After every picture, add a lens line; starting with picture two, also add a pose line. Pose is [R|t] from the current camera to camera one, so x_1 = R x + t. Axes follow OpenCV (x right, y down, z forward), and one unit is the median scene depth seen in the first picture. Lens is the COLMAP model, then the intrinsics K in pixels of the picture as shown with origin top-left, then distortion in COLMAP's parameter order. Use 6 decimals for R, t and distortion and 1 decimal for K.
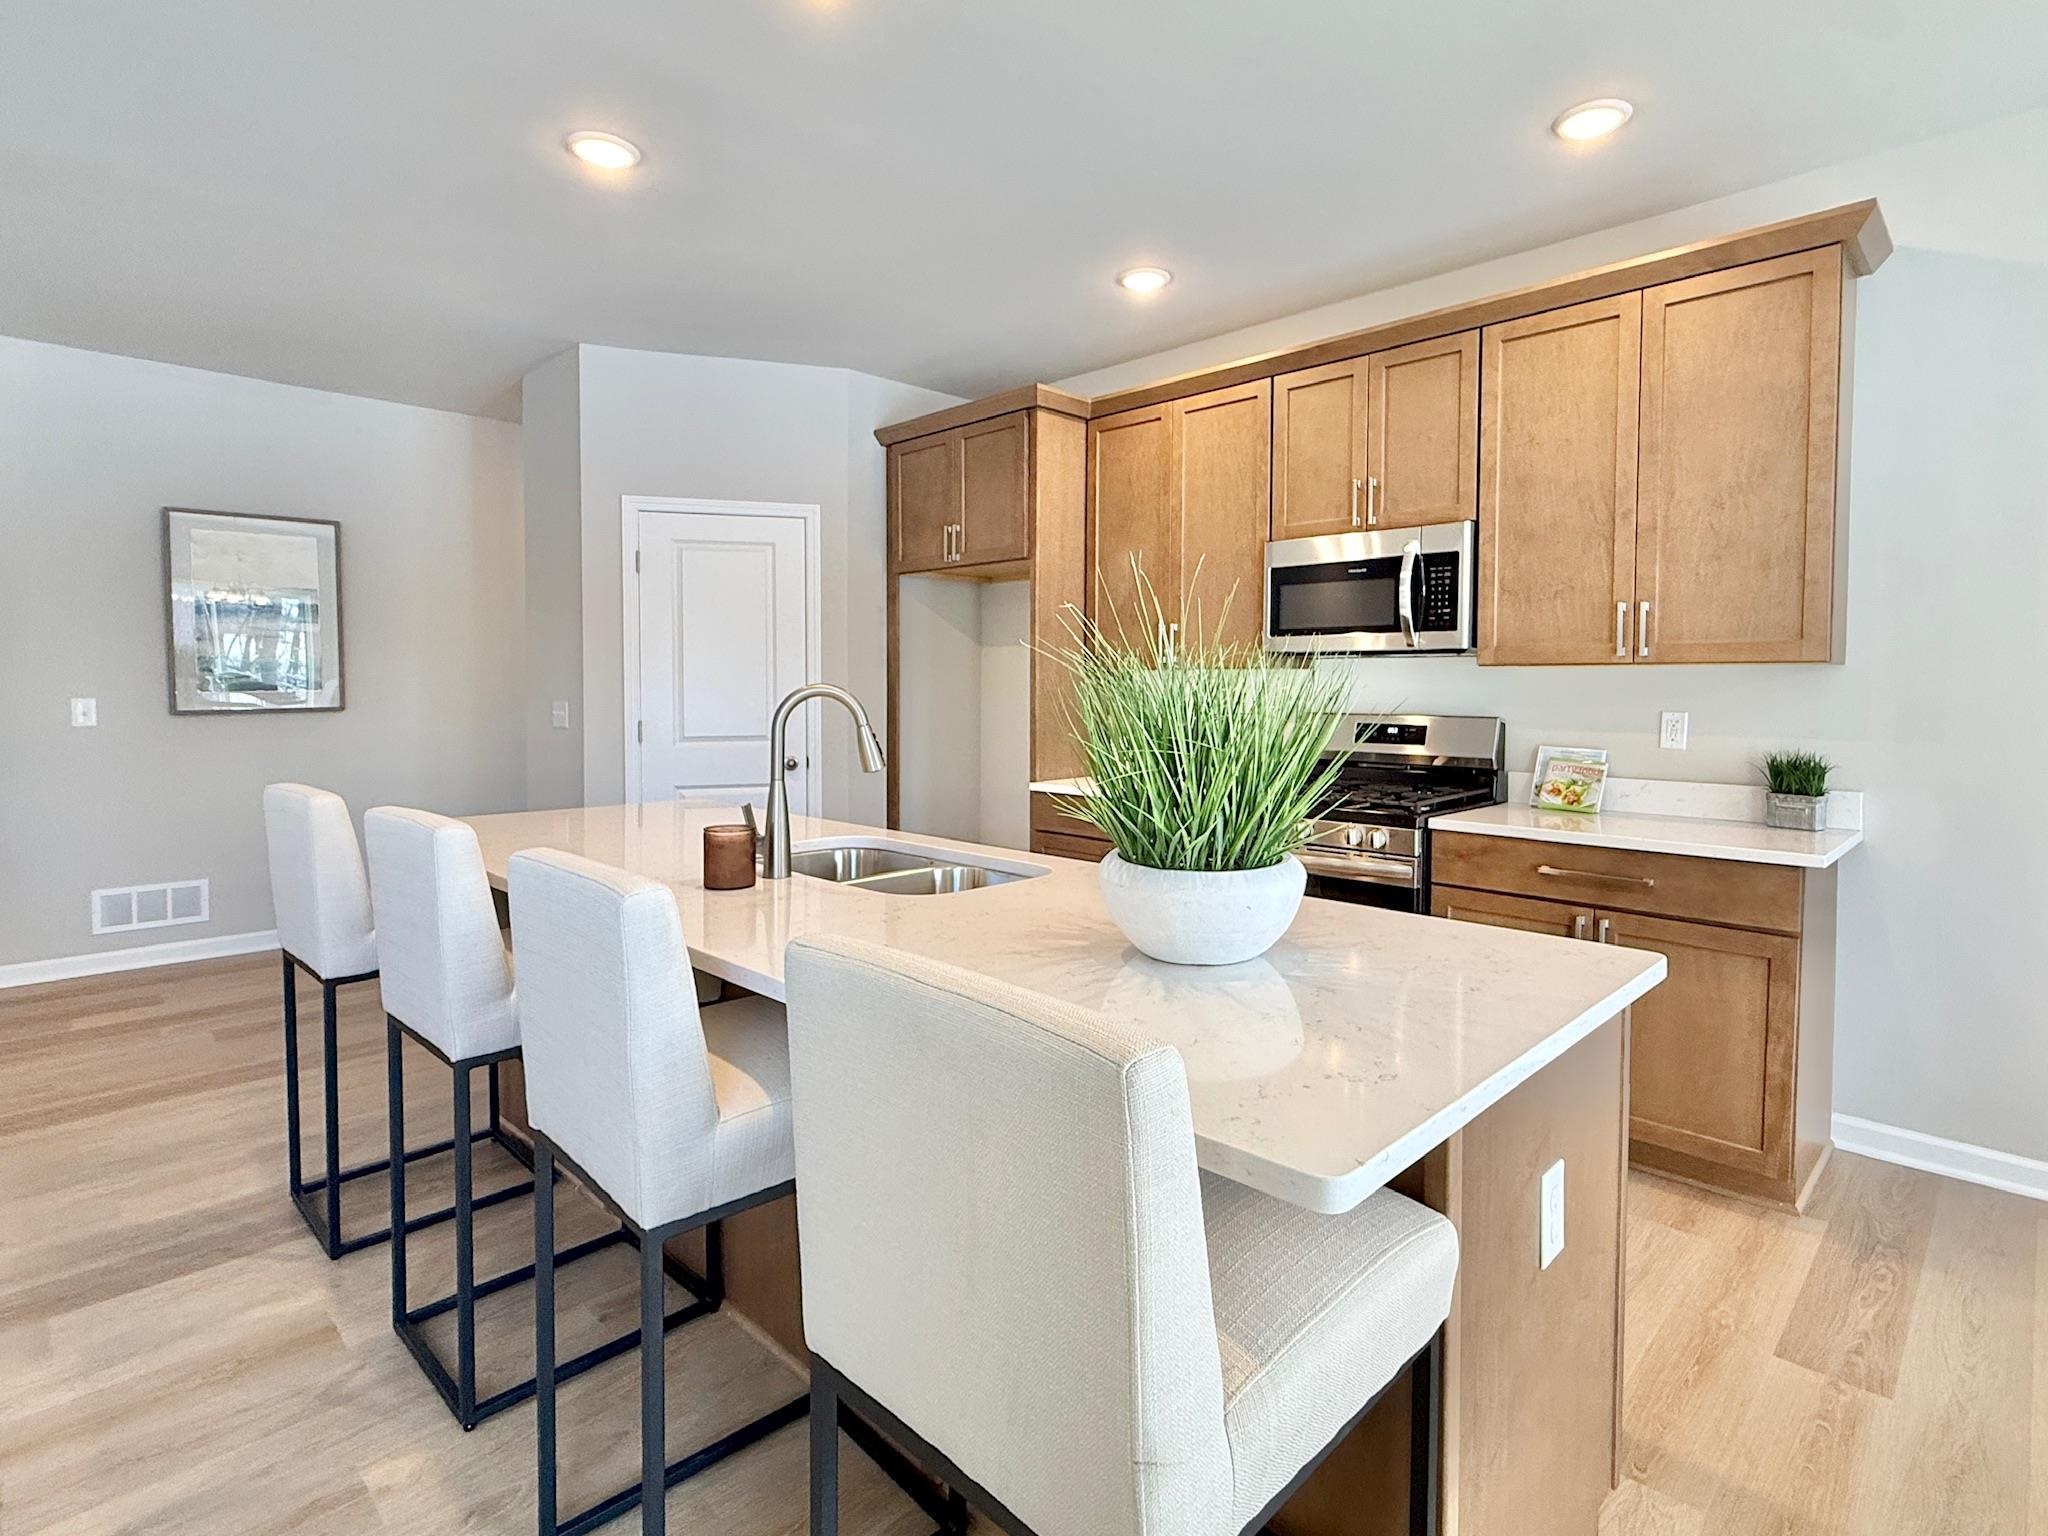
lens RADIAL K [[1030.3, 0, 1048.0], [0, 1030.3, 720.5], [0, 0, 1]] dist [0.000180, 0.000084]
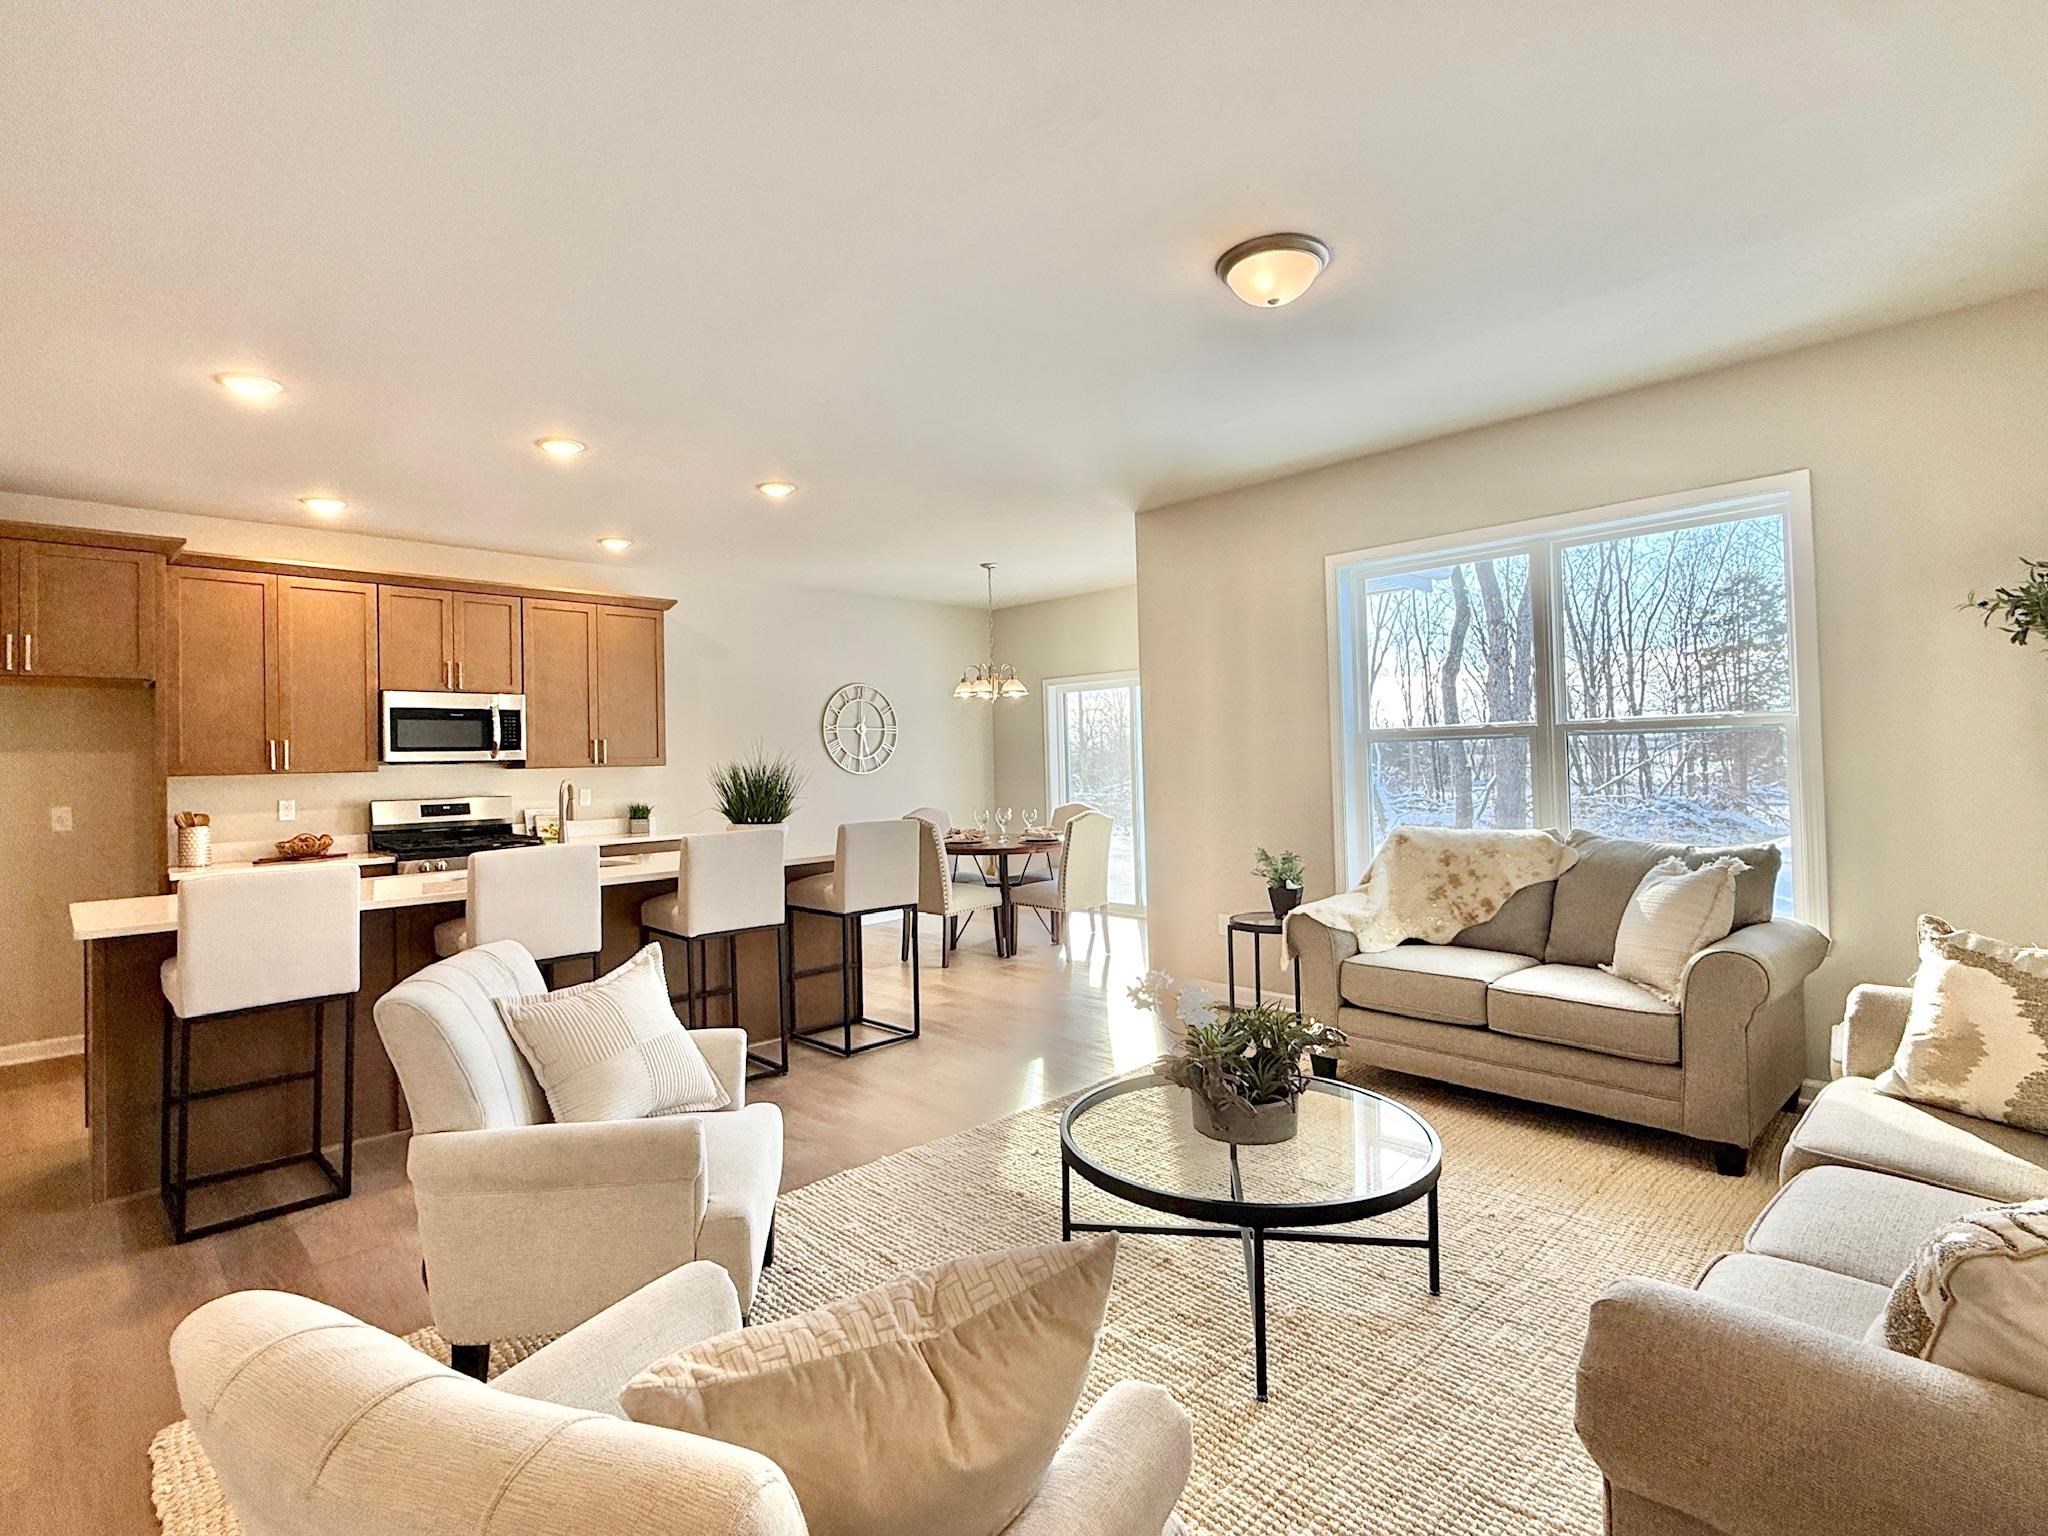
lens RADIAL K [[972.9, 0, 1022.9], [0, 972.9, 752.4], [0, 0, 1]] dist [-0.001917, -0.000805]
pose [[0.022360, 0.010357, 0.999696, -1.336728], [0.064128, 0.997872, -0.011772, -0.001522], [-0.997691, 0.064372, 0.021648, 0.017017]]
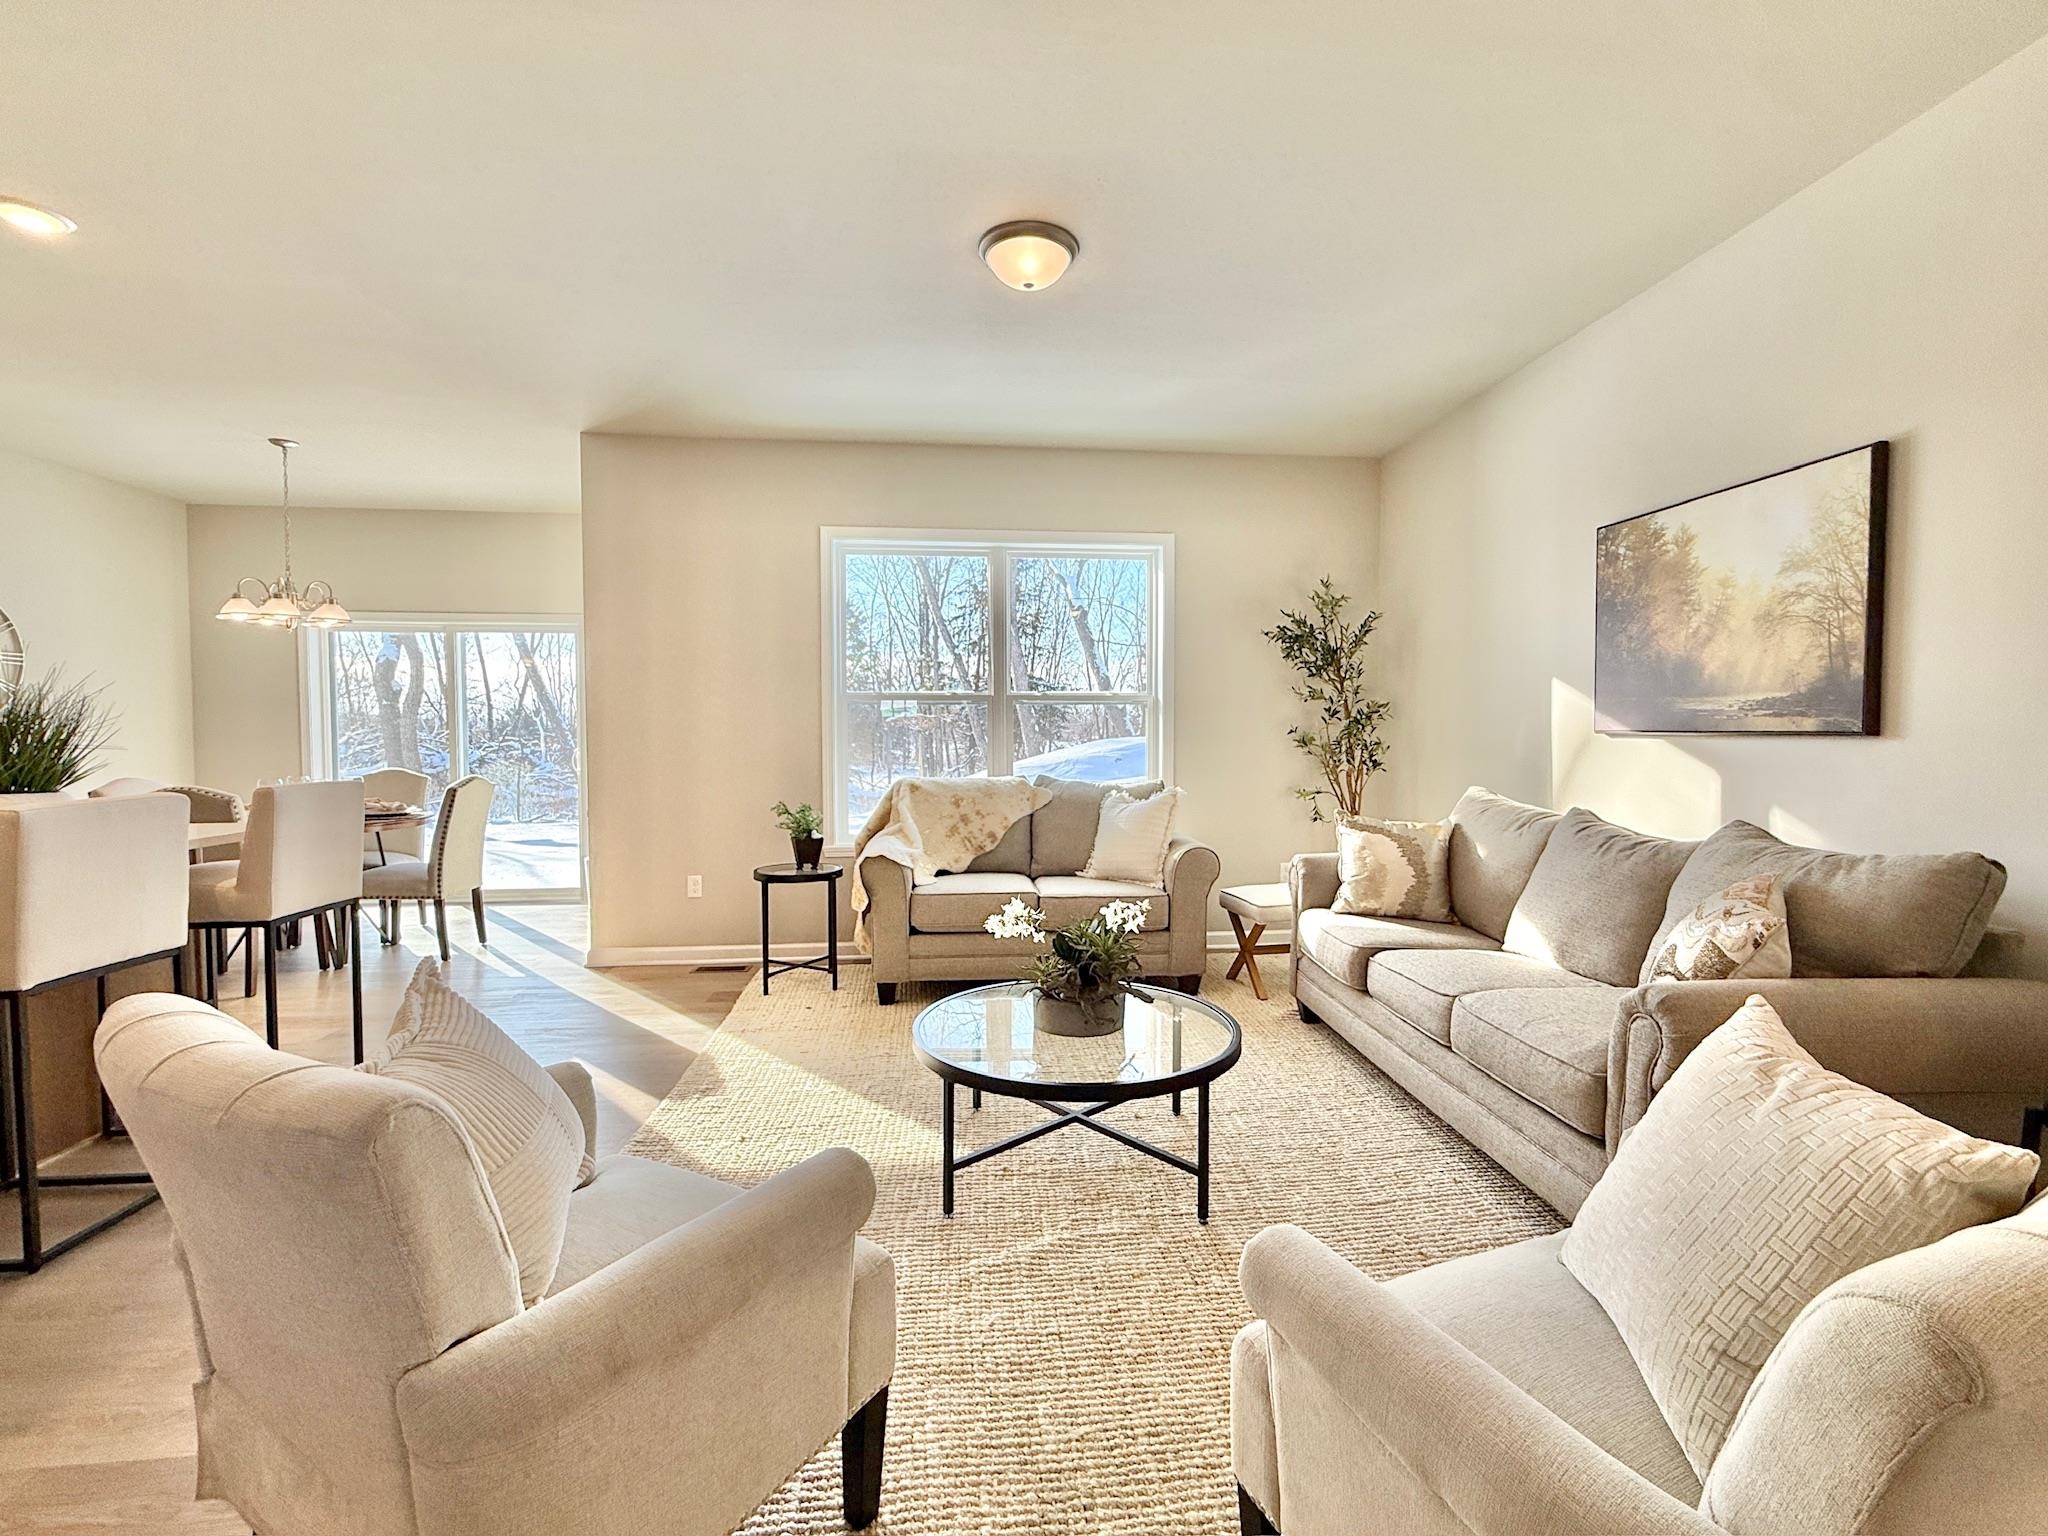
lens RADIAL K [[901.0, 0, 1030.5], [0, 901.0, 765.6], [0, 0, 1]] dist [-0.001247, -0.000546]
pose [[-0.764055, -0.023164, 0.644735, -1.072769], [0.025523, 0.997488, 0.066083, 0.009921], [-0.644646, 0.066947, -0.761544, 0.454070]]
